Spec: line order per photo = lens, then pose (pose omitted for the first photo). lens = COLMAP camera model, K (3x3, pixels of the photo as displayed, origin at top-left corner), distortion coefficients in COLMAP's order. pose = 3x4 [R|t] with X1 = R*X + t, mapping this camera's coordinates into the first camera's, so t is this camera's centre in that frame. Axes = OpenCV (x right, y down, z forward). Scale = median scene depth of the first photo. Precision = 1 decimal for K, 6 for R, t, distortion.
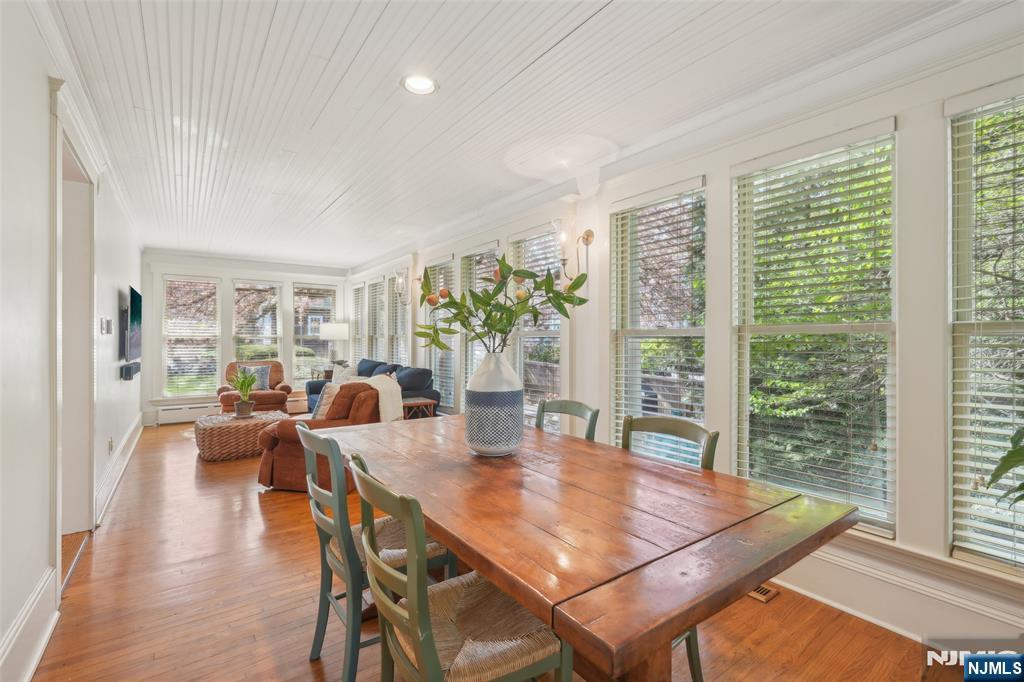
lens RADIAL K [[463.5, 0, 513.7], [0, 463.5, 341.9], [0, 0, 1]] dist [-0.016414, 0.007199]
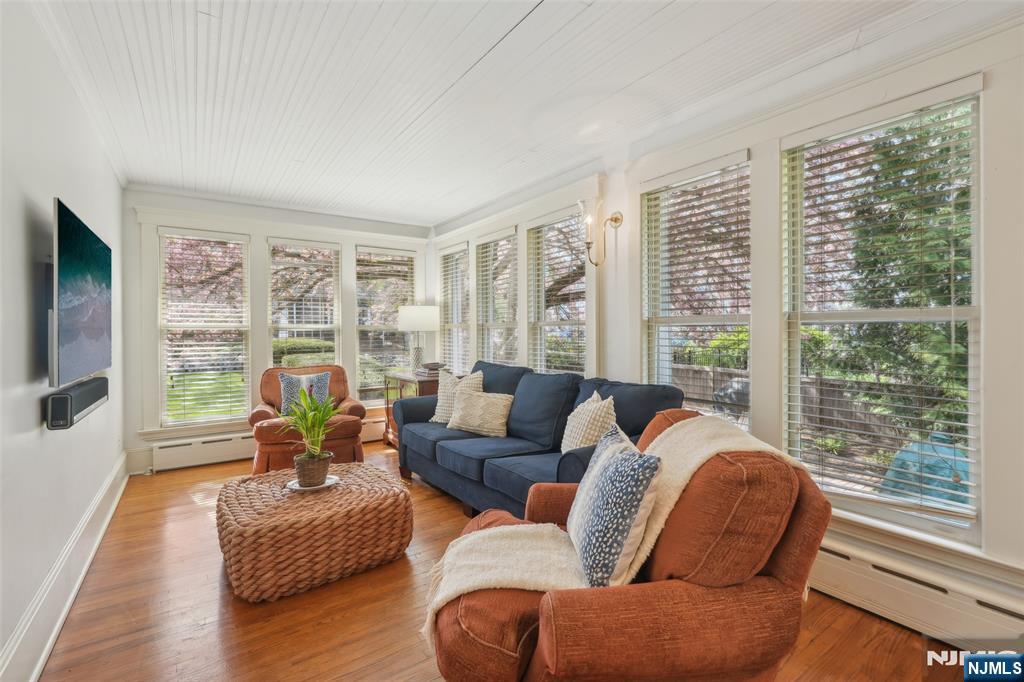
lens RADIAL K [[463.5, 0, 510.1], [0, 463.5, 335.7], [0, 0, 1]] dist [-0.016414, 0.007199]
pose [[0.999799, -0.008754, -0.018039, -0.243447], [0.008900, 0.999928, 0.007993, -0.002252], [0.017967, -0.008152, 0.999805, 0.340088]]
